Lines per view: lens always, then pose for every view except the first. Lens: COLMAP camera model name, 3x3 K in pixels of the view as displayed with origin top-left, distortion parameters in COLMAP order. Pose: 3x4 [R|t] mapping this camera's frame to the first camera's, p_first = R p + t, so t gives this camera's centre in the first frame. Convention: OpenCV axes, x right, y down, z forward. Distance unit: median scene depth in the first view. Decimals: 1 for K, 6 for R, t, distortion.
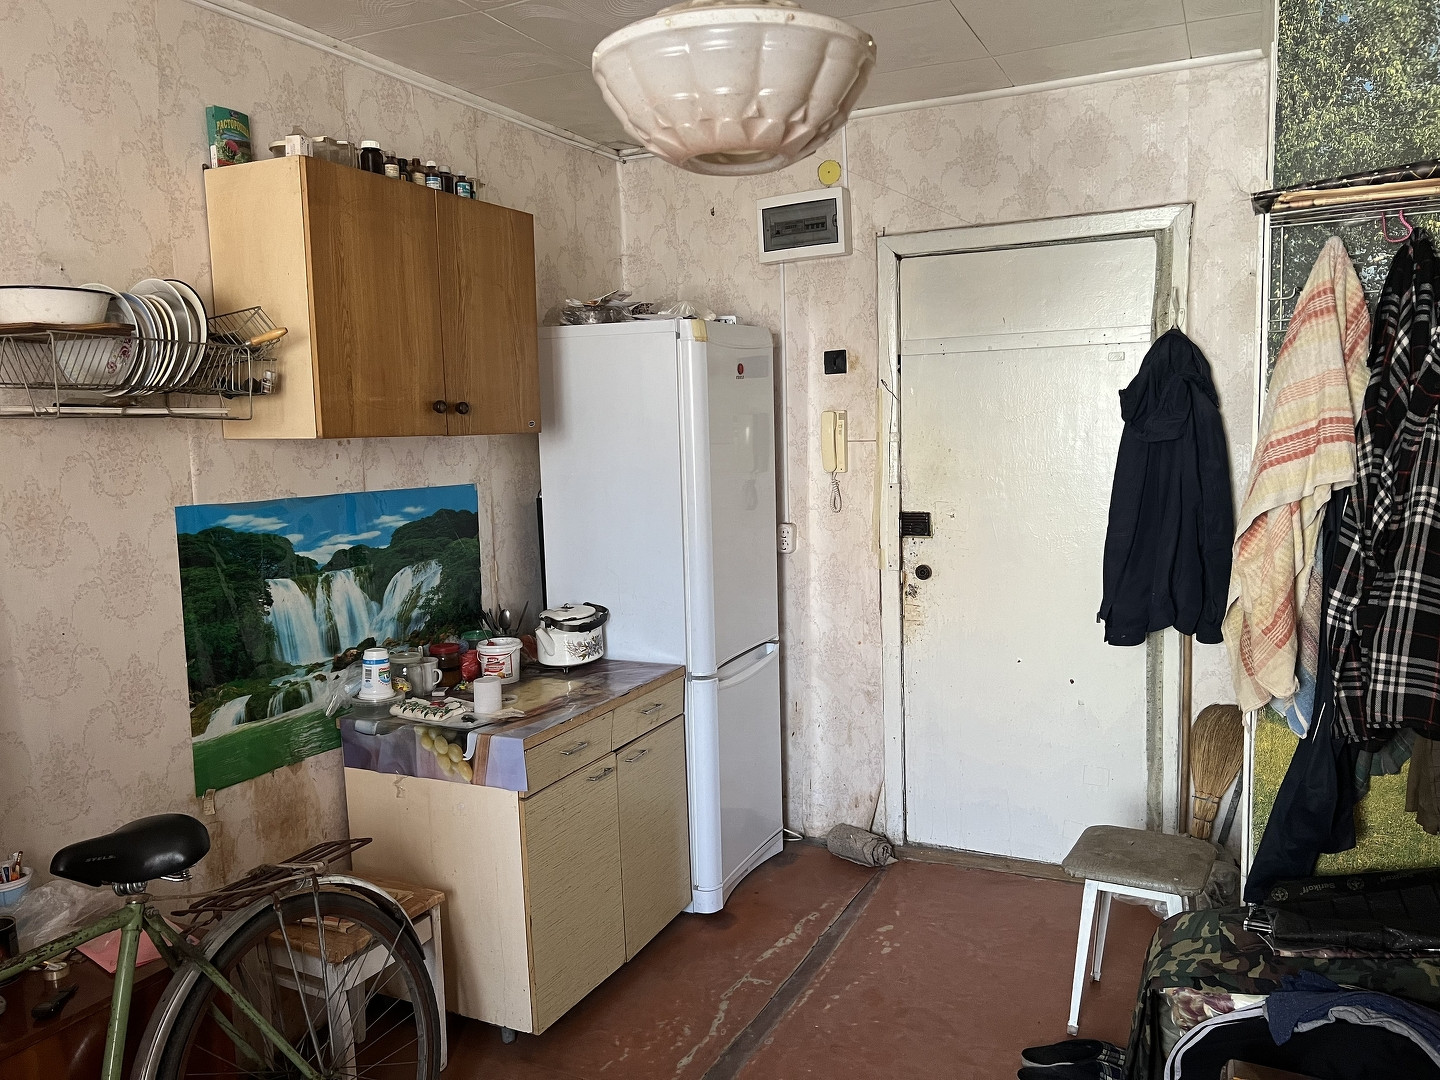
lens RADIAL K [[1084.0, 0, 720.0], [0, 1084.0, 540.0], [0, 0, 1]] dist [0.067348, -0.077583]
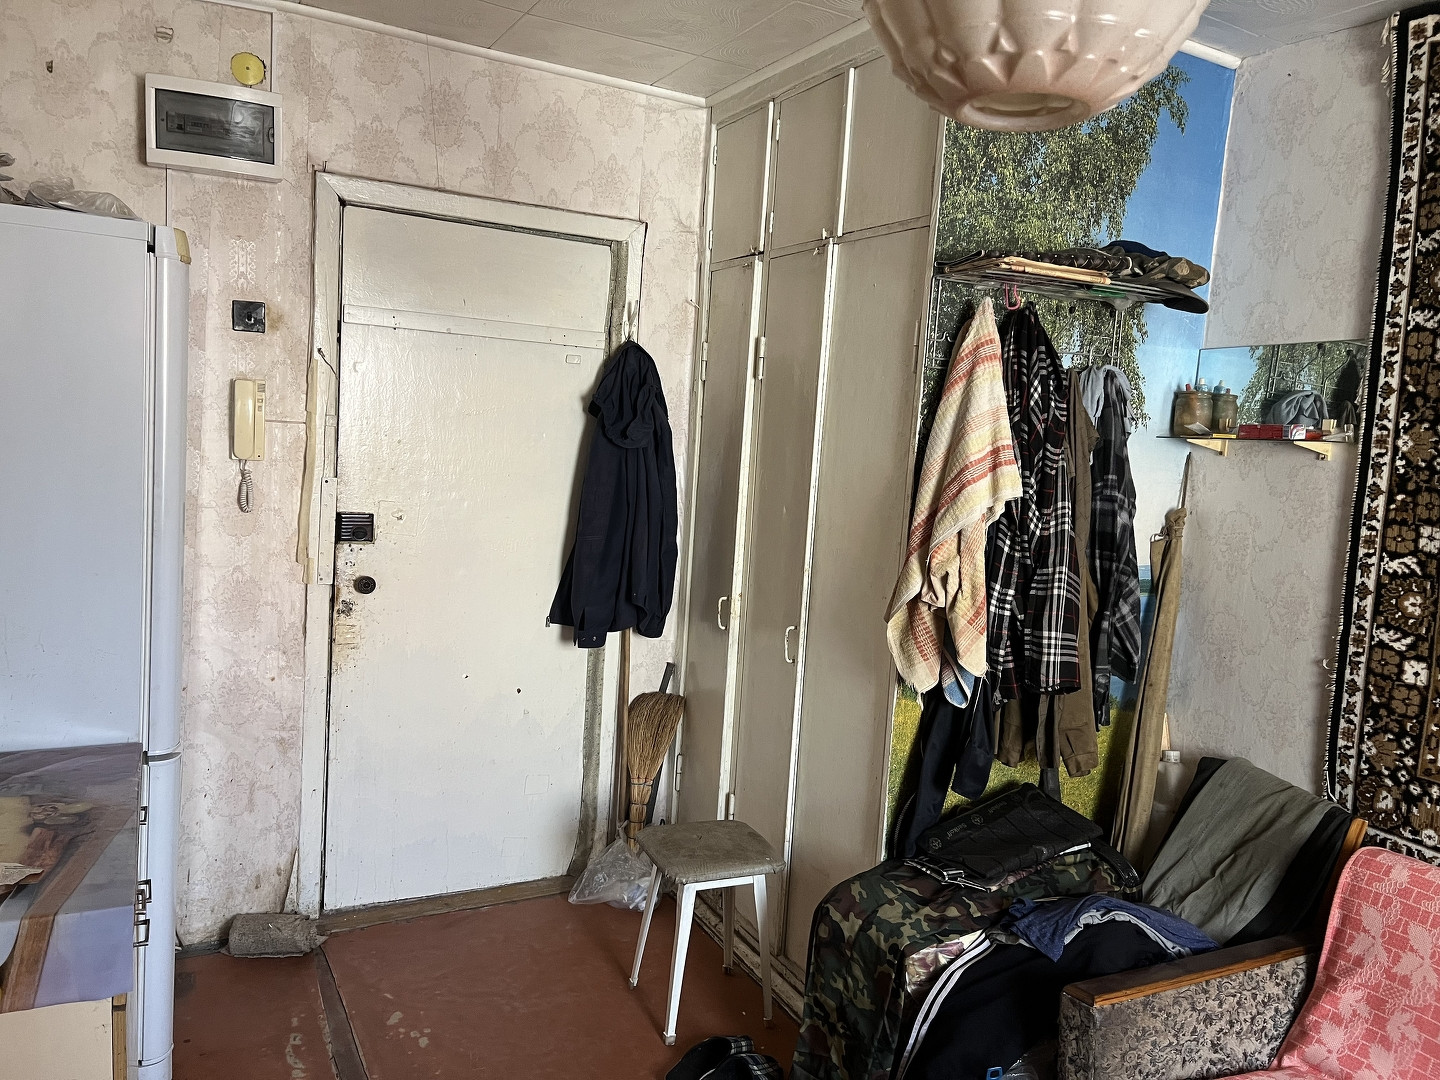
lens RADIAL K [[1081.3, 0, 720.0], [0, 1081.3, 540.0], [0, 0, 1]] dist [0.042542, -0.061138]
pose [[0.591473, -0.016360, 0.806159, -0.366838], [0.011481, 0.999864, 0.011867, -0.013338], [-0.806243, 0.002237, 0.591580, 0.319296]]
